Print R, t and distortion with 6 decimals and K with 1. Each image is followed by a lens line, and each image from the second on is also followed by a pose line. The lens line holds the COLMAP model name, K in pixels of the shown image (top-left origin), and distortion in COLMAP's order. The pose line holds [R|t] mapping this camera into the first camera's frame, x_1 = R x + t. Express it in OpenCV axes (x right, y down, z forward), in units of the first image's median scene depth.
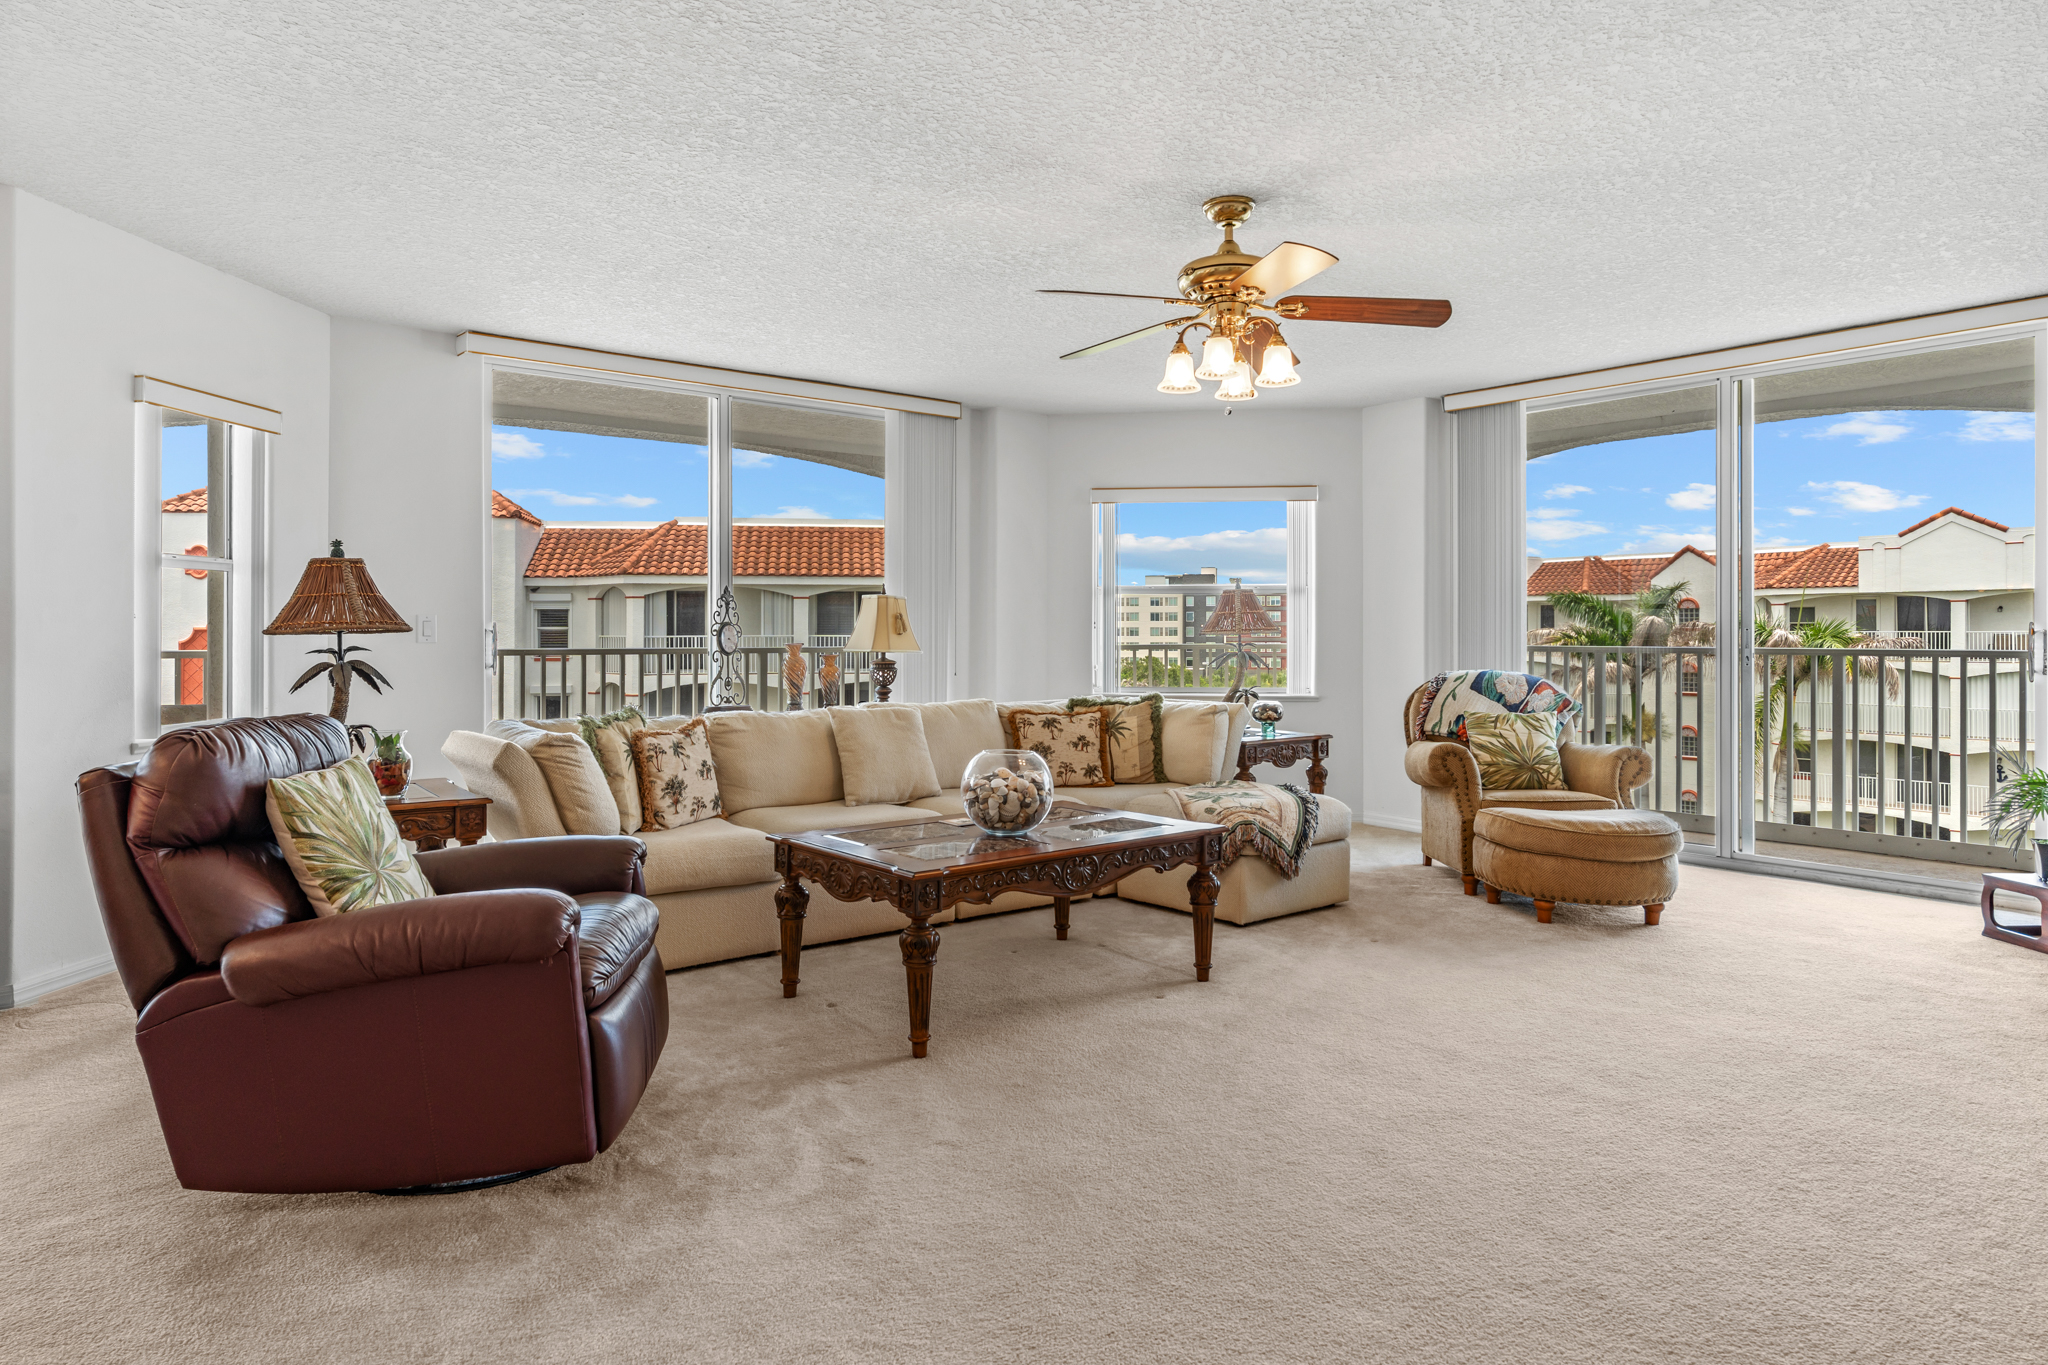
lens RADIAL K [[1205.3, 0, 1022.7], [0, 1205.3, 628.5], [0, 0, 1]] dist [-0.001793, -0.000916]
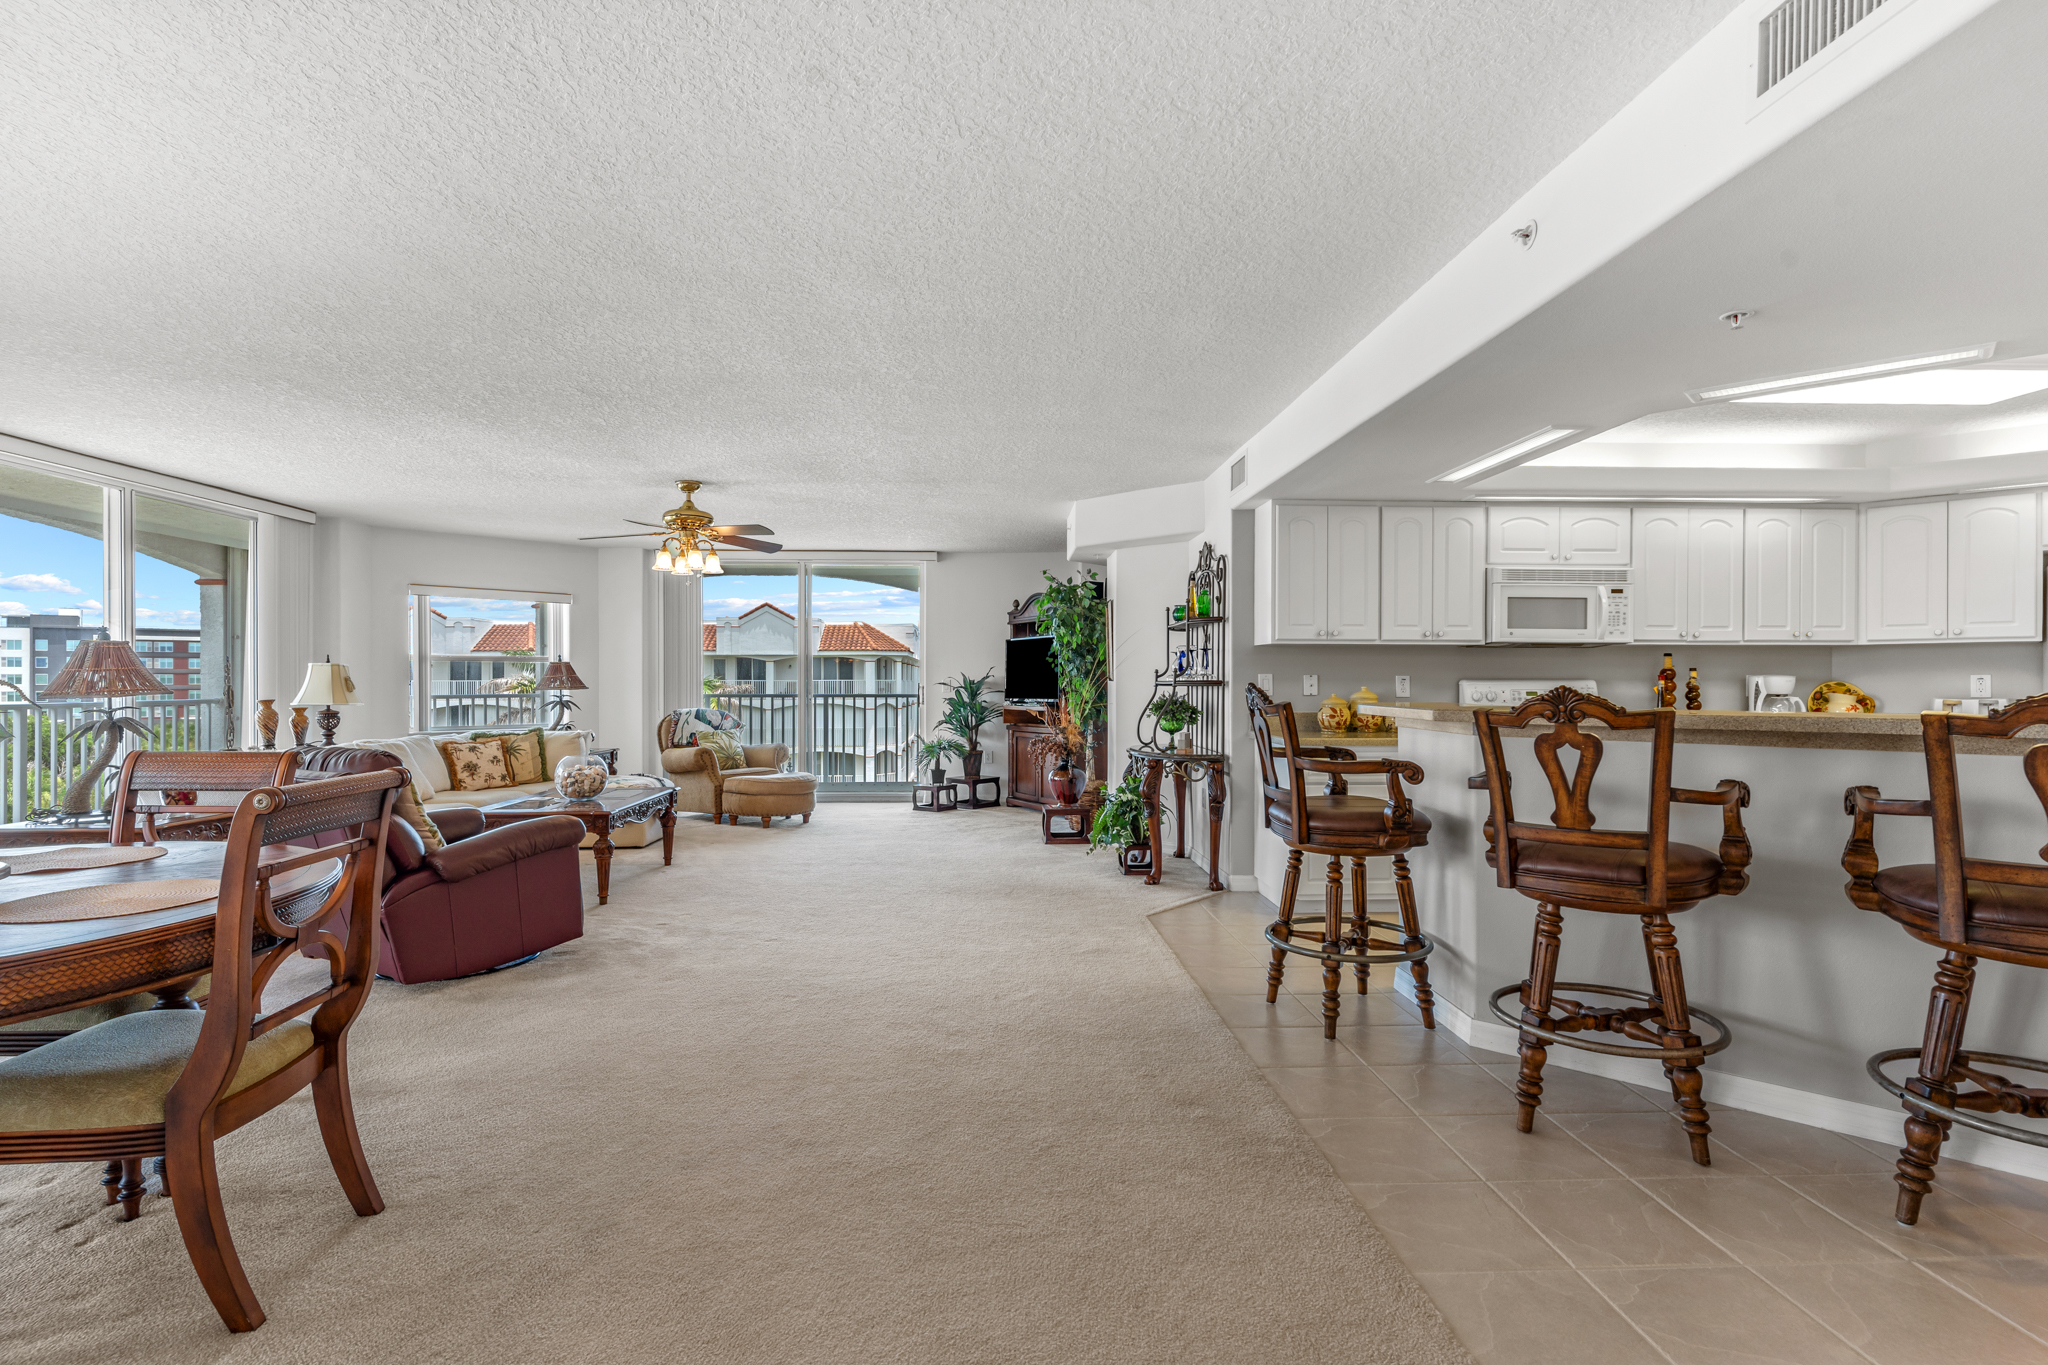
lens RADIAL K [[975.7, 0, 1012.2], [0, 975.7, 685.8], [0, 0, 1]] dist [-0.001695, 0.000414]
pose [[0.600222, -0.004260, 0.799822, -0.556492], [-0.002912, 0.999968, 0.007512, -0.013143], [-0.799828, -0.006838, 0.600190, -0.295299]]
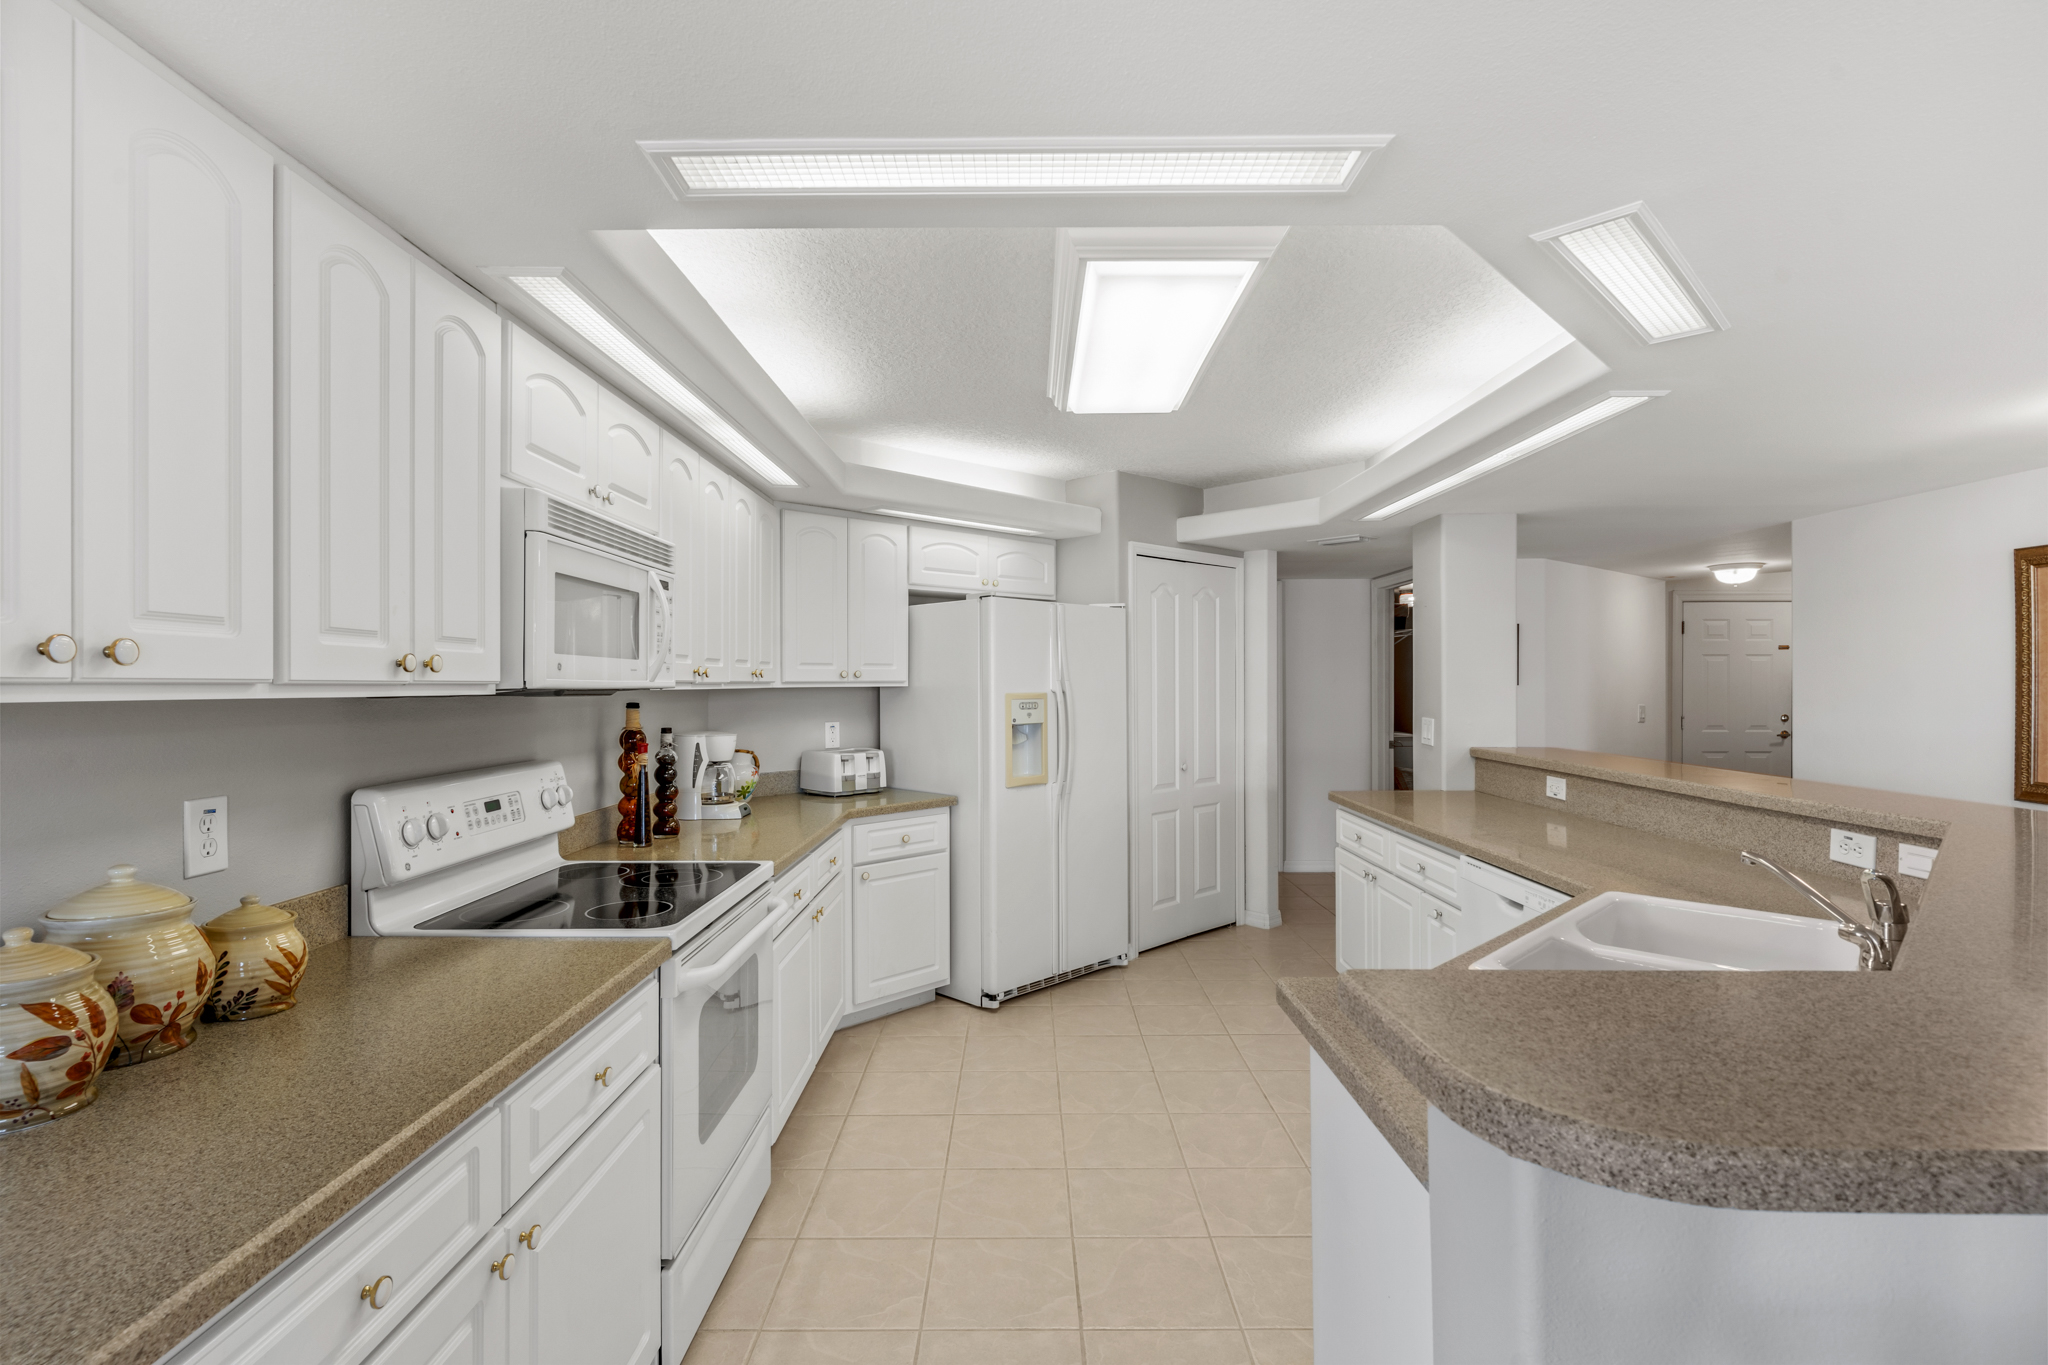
lens RADIAL K [[970.1, 0, 1018.6], [0, 970.1, 680.6], [0, 0, 1]] dist [0.003827, 0.000012]
pose [[-0.774140, 0.003518, 0.633005, 0.105629], [0.000715, 0.999989, -0.004684, -0.049873], [-0.633014, -0.003173, -0.774134, 0.050236]]
